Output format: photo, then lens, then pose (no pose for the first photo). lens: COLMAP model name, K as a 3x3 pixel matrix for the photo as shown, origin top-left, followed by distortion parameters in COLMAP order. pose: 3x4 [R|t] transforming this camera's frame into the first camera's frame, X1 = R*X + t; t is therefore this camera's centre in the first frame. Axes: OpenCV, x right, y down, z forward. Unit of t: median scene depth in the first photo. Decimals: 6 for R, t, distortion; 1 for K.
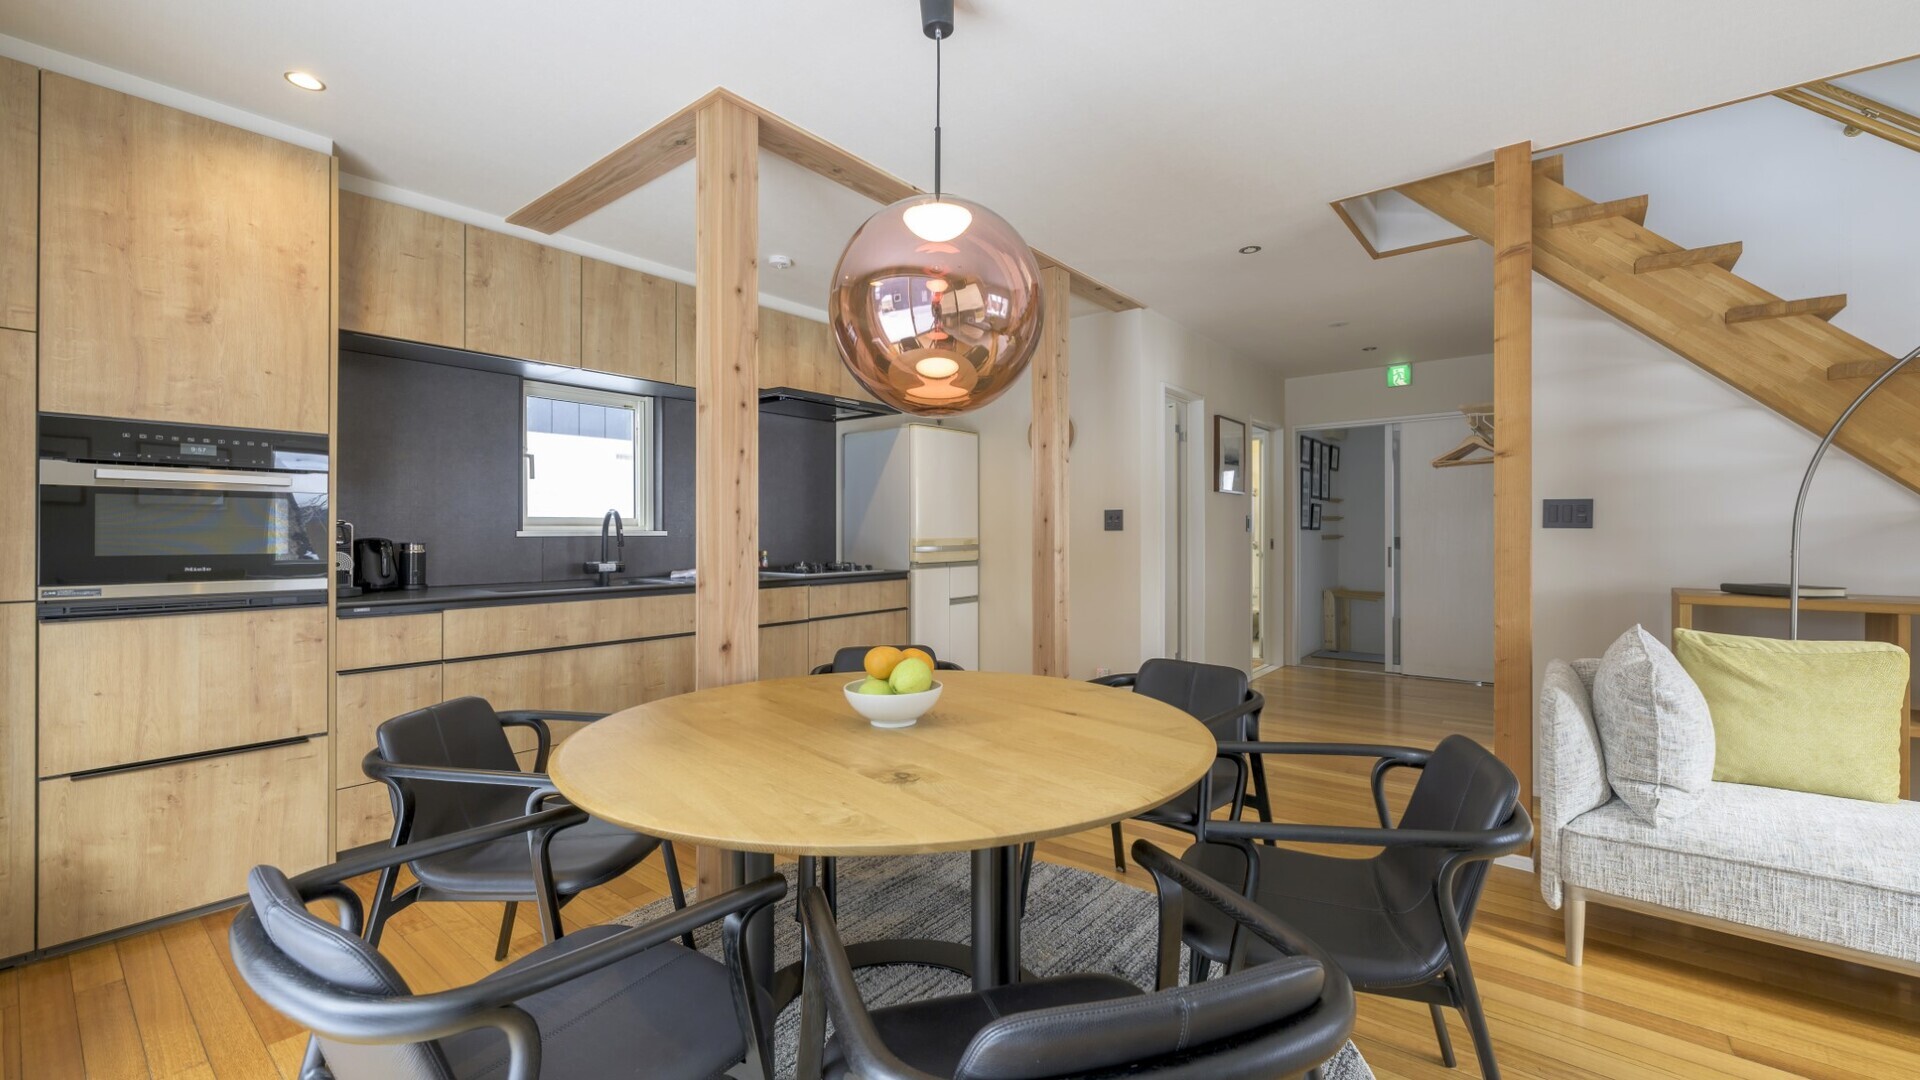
lens RADIAL K [[767.5, 0, 948.8], [0, 767.5, 539.2], [0, 0, 1]] dist [-0.000492, -0.000450]
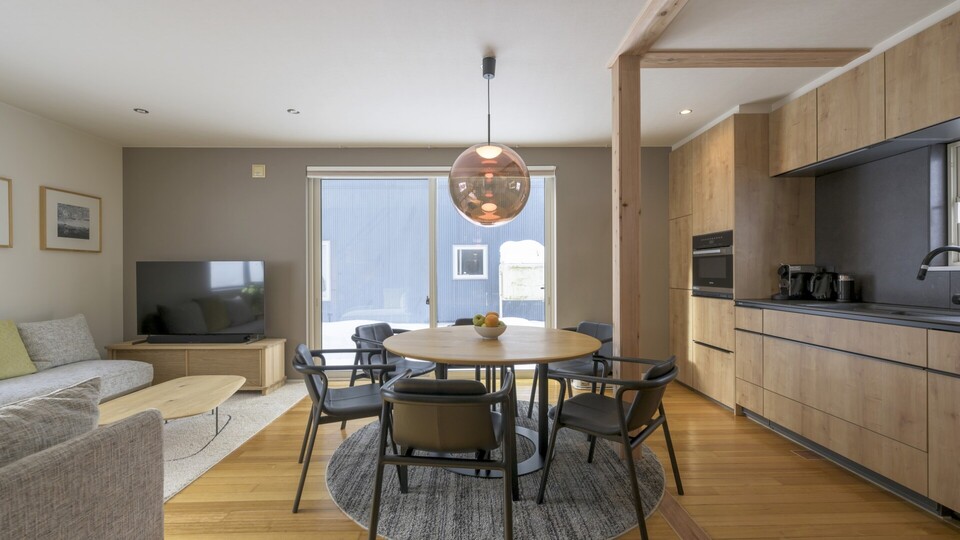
lens RADIAL K [[415.7, 0, 477.5], [0, 415.7, 270.7], [0, 0, 1]] dist [-0.000501, 0.000476]
pose [[-0.760610, 0.004297, -0.649195, 0.656339], [0.005497, 0.999985, 0.000178, -0.010948], [0.649186, -0.003433, -0.760622, 1.457994]]
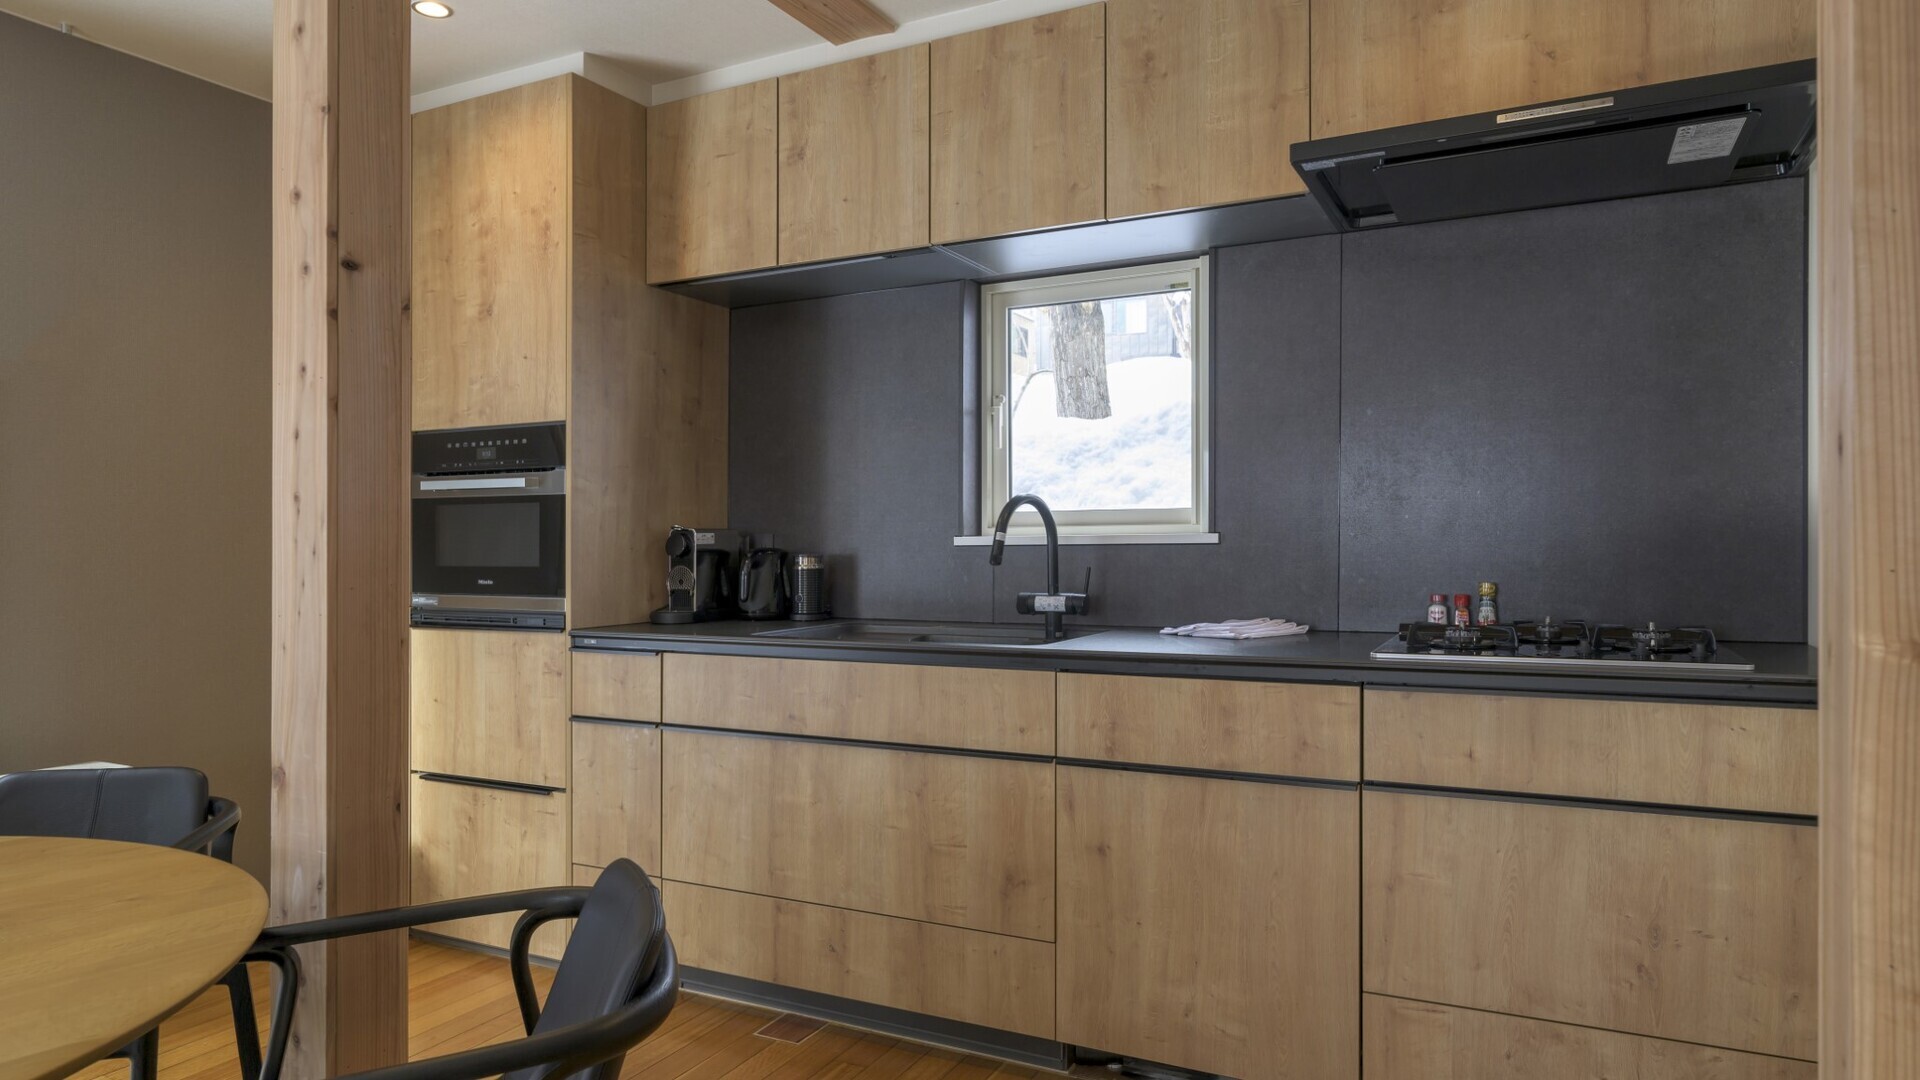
lens RADIAL K [[1154.1, 0, 977.5], [0, 1154.1, 544.3], [0, 0, 1]] dist [-0.000622, -0.000663]
pose [[0.219527, 0.001176, -0.975606, 0.466246], [-0.000602, 0.999999, 0.001070, -0.007519], [0.975606, 0.000352, 0.219528, 1.141773]]
